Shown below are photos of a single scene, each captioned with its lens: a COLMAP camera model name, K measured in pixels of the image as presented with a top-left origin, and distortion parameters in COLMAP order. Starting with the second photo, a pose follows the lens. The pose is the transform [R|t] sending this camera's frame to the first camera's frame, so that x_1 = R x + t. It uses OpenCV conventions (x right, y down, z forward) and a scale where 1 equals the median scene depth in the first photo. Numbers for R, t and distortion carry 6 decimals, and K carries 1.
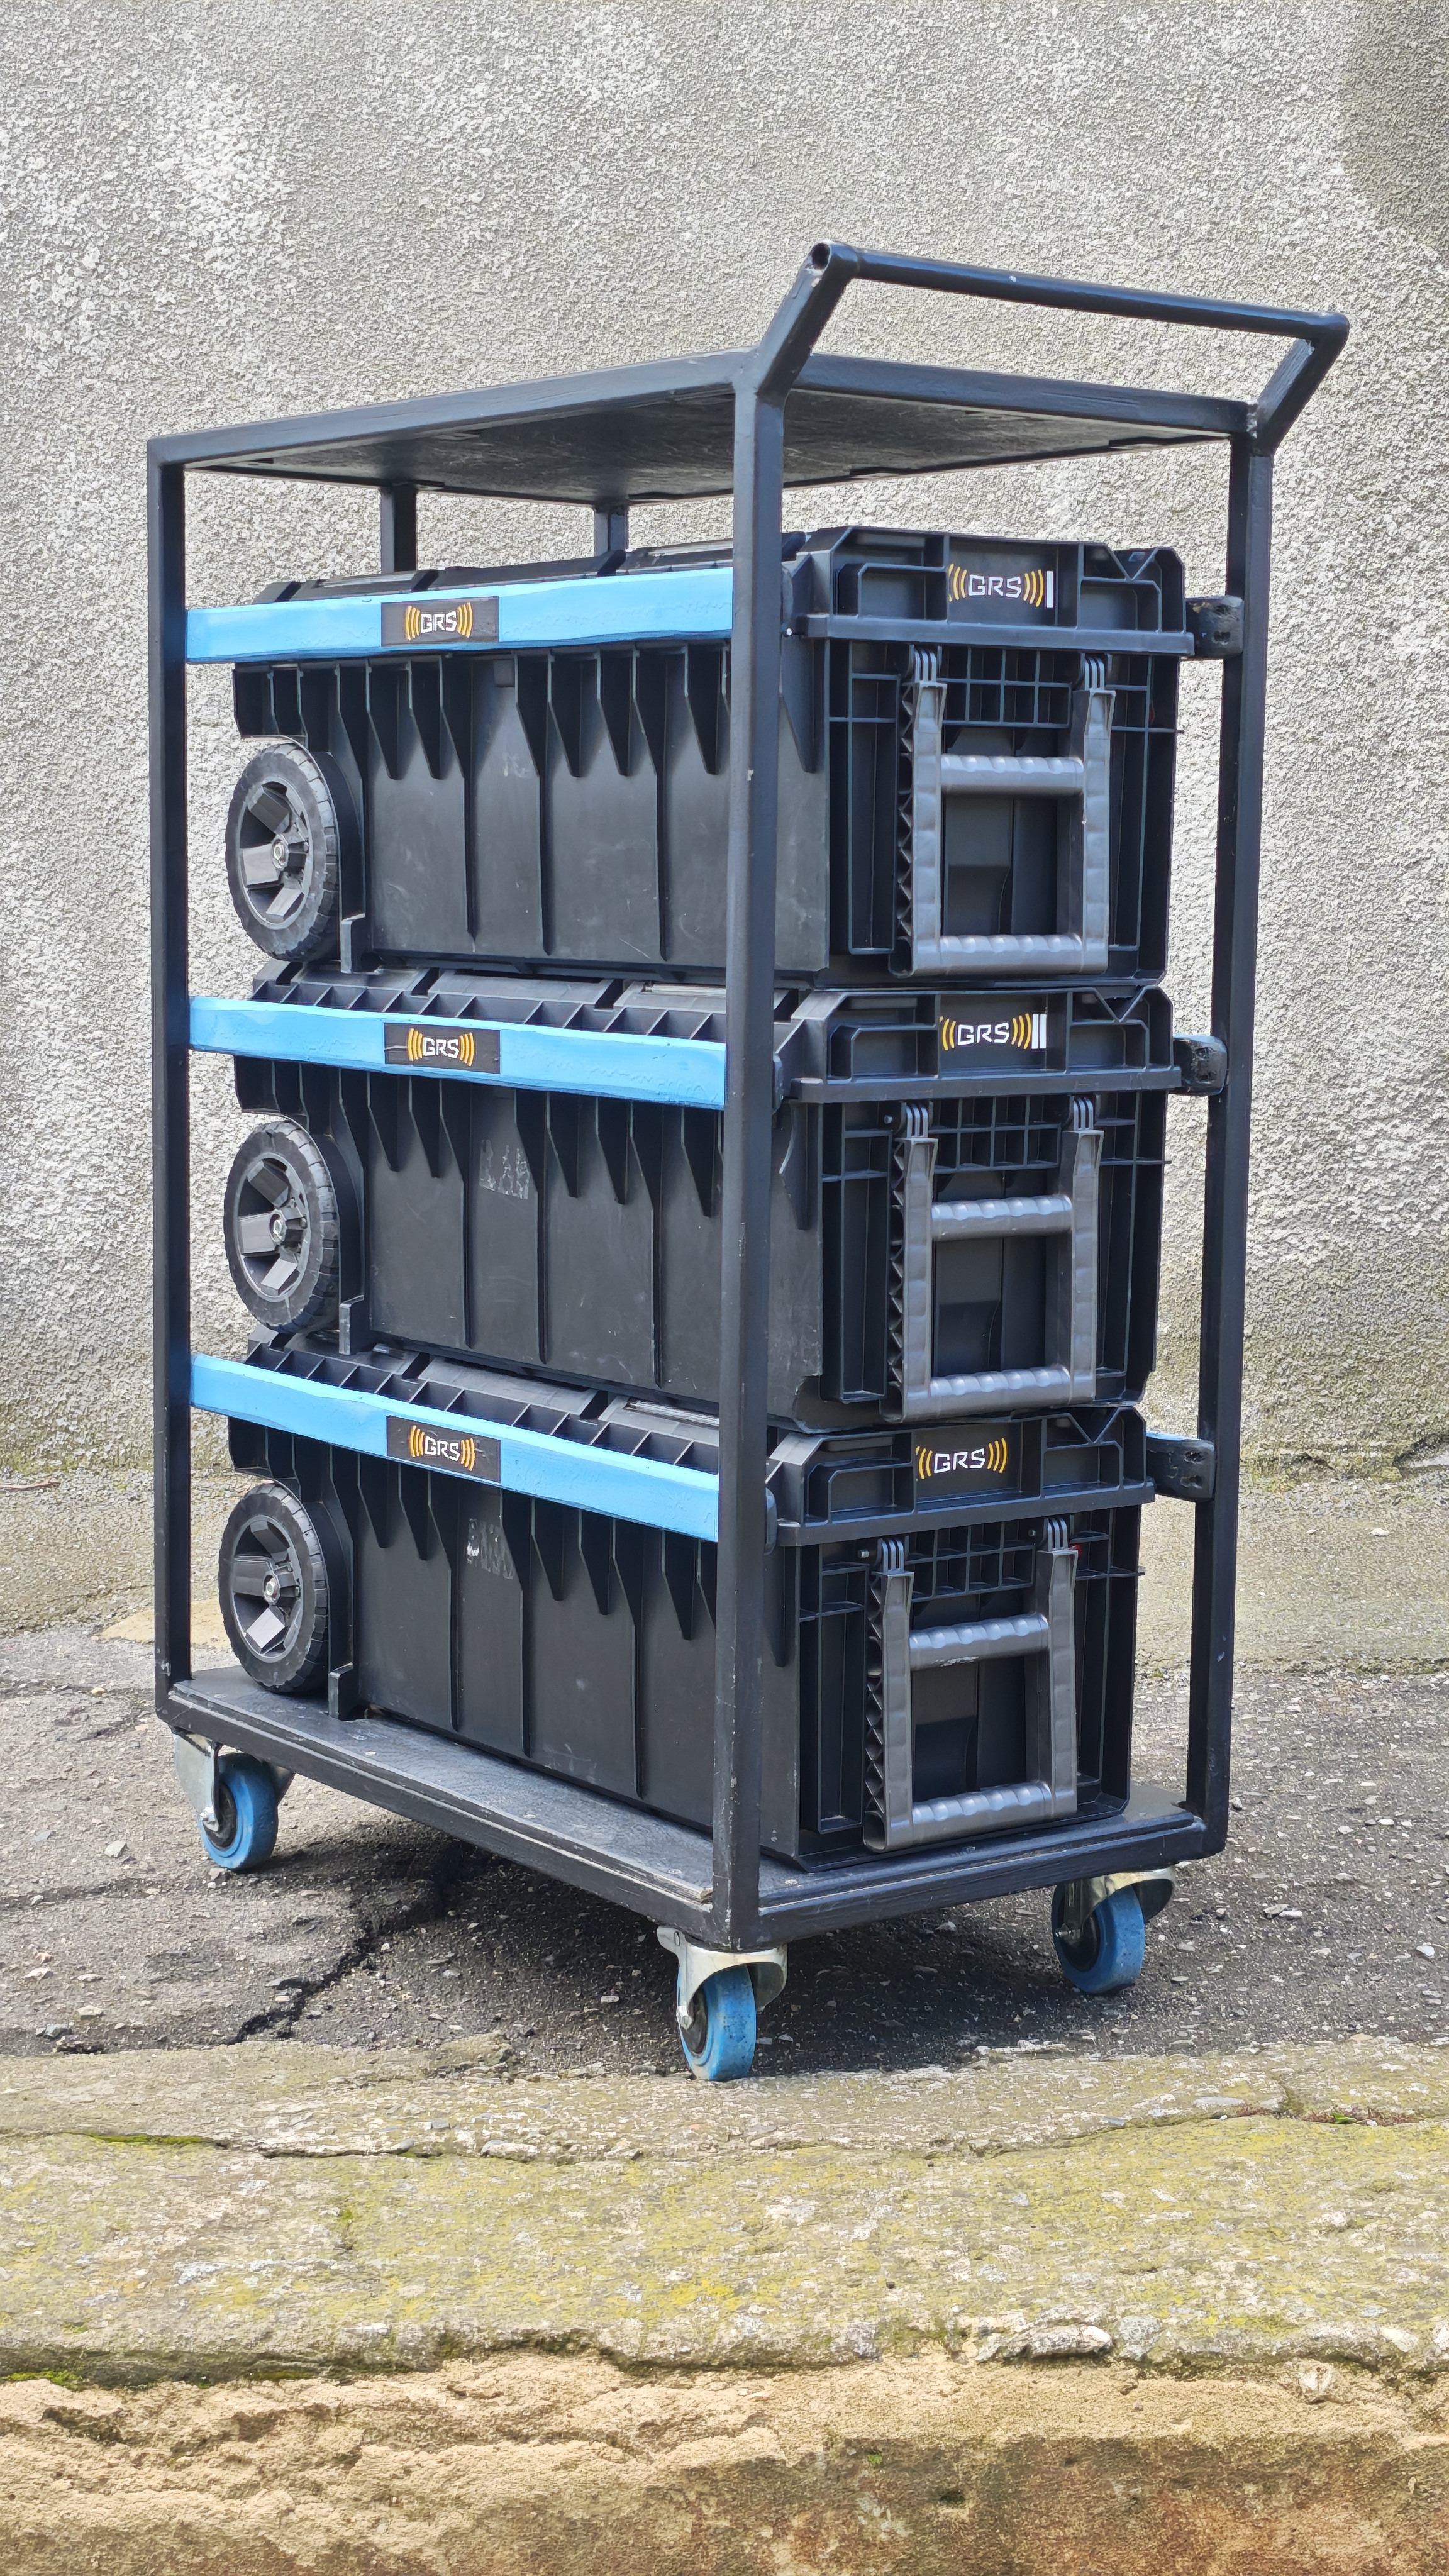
lens RADIAL K [[3747.6, 0, 724.5], [0, 3747.6, 1288.0], [0, 0, 1]] dist [0.183335, -0.565230]
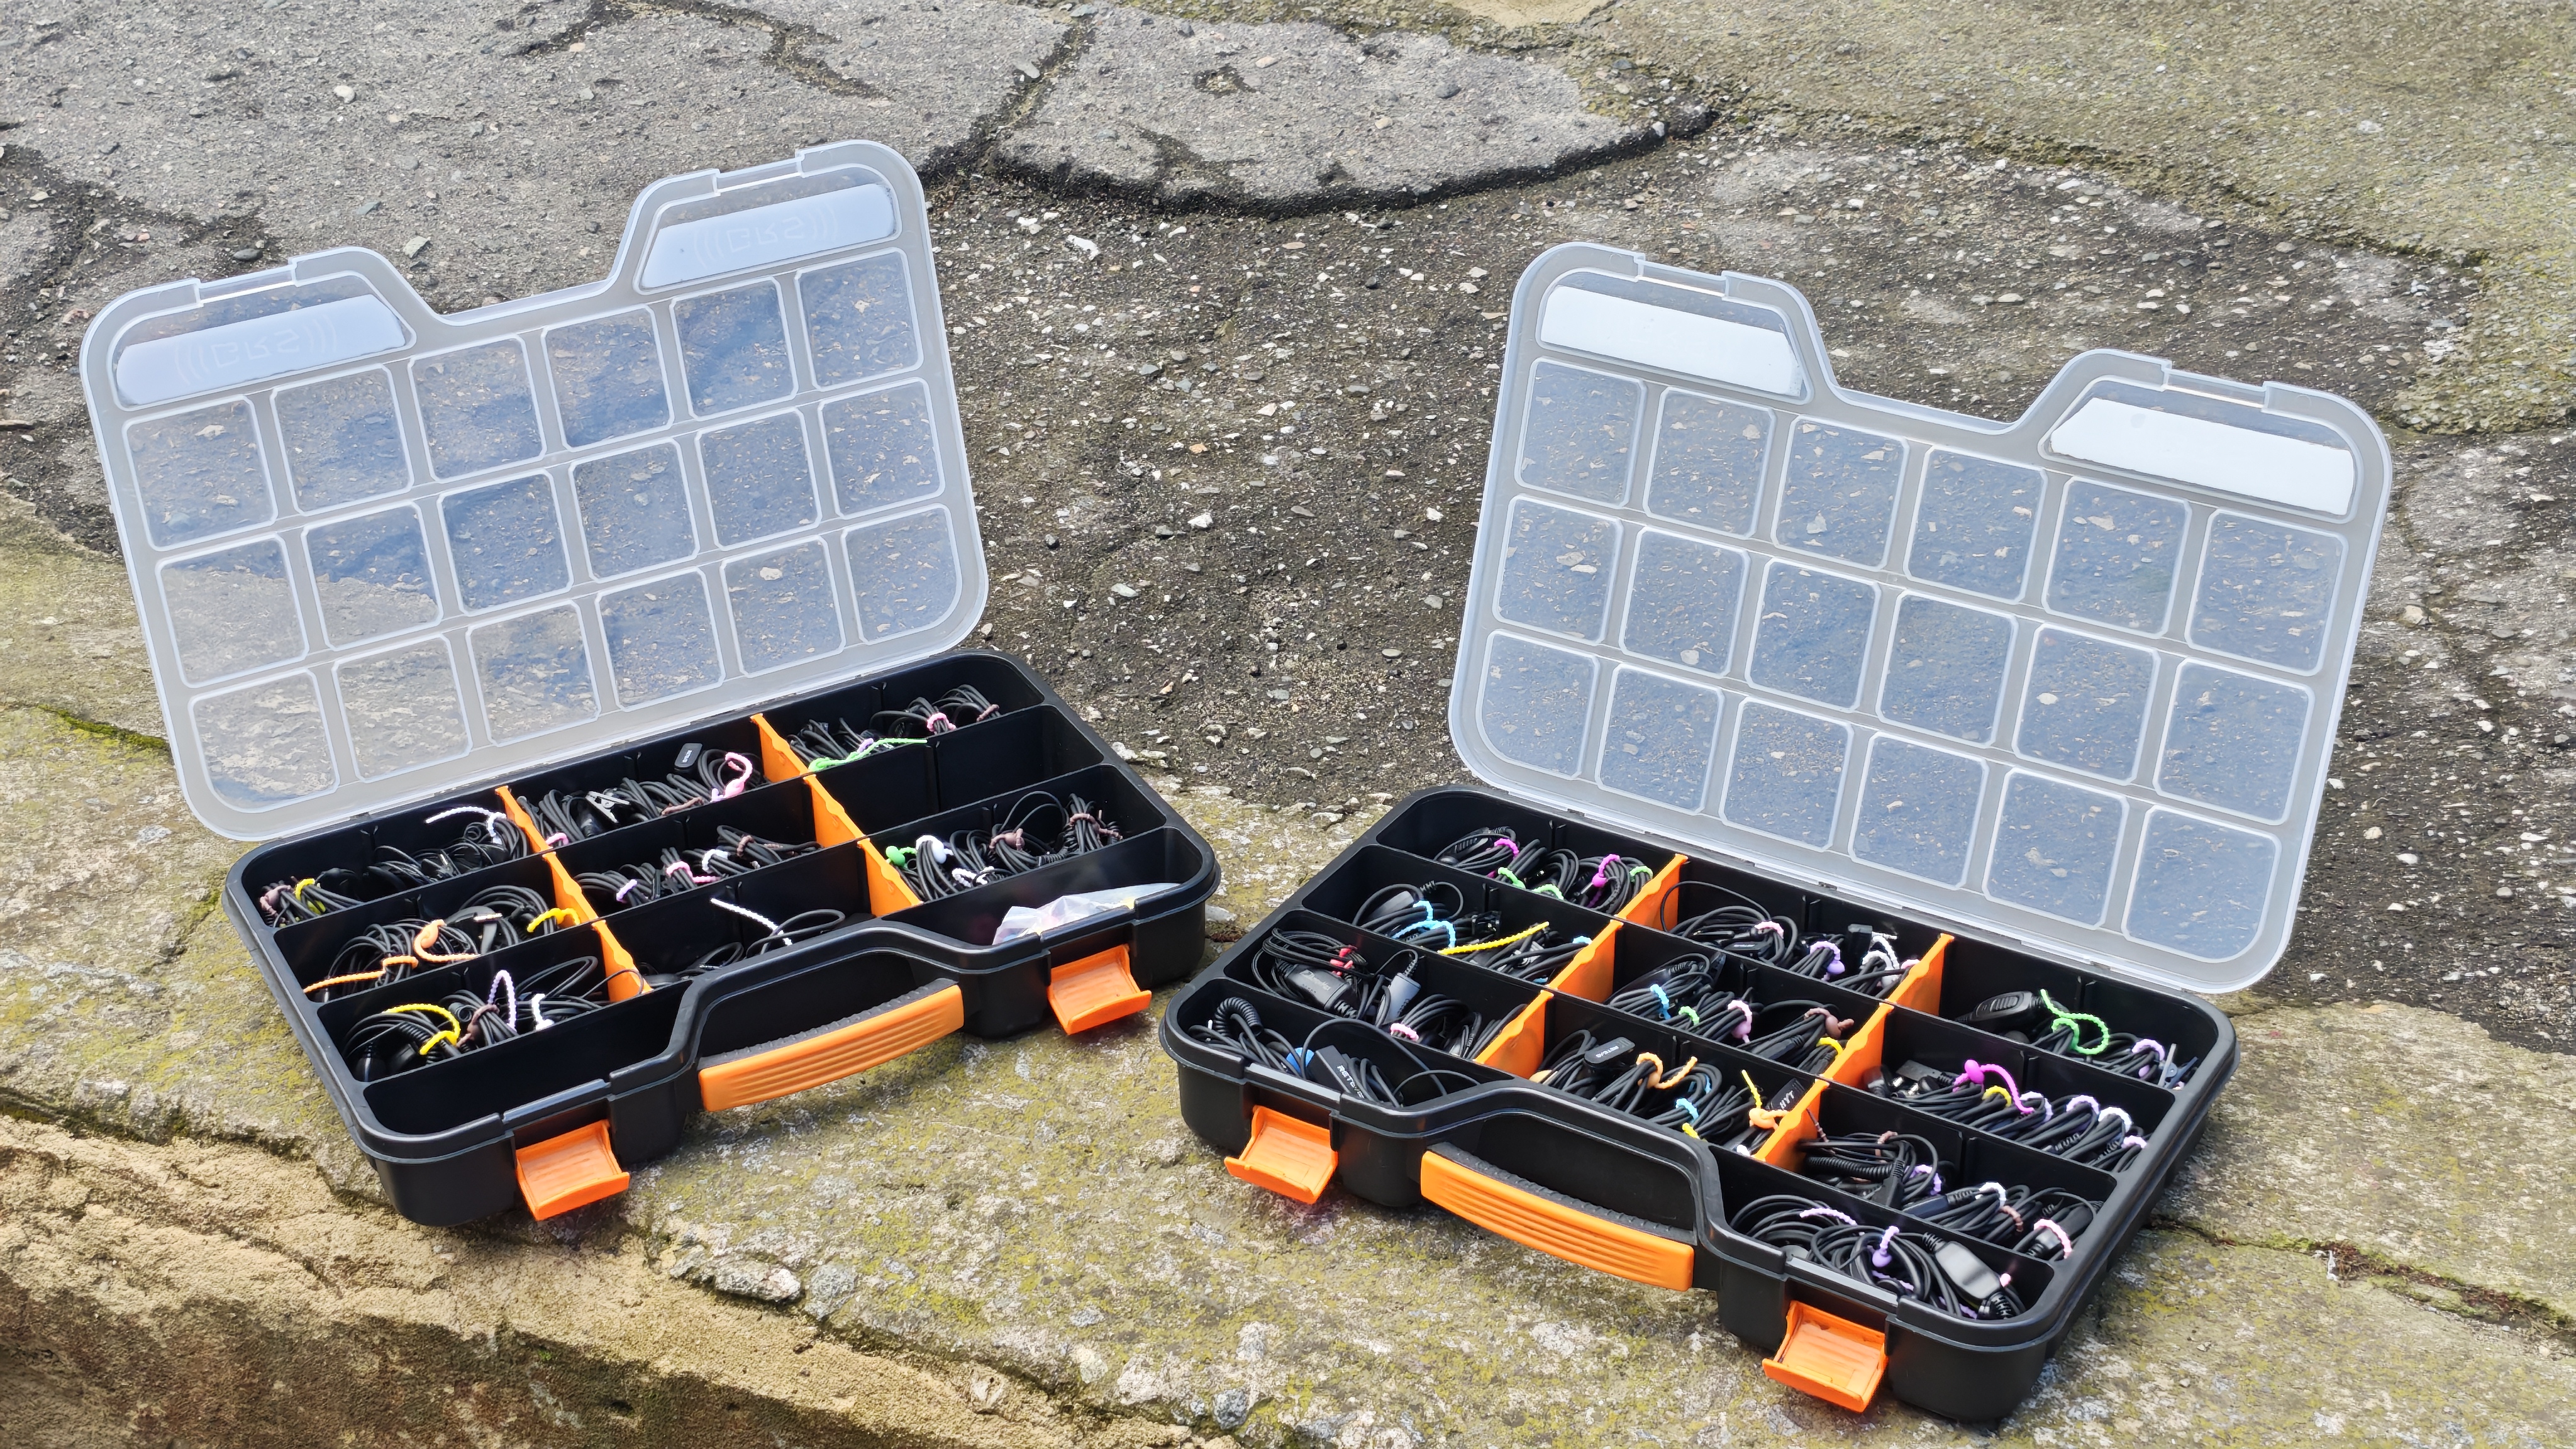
lens RADIAL K [[3747.6, 0, 1288.0], [0, 3747.6, 724.5], [0, 0, 1]] dist [0.183335, -0.565230]
pose [[0.964344, 0.166700, -0.205554, 0.367061], [-0.064542, 0.901375, 0.428202, -0.224438], [0.256663, -0.399667, 0.879995, 0.301713]]
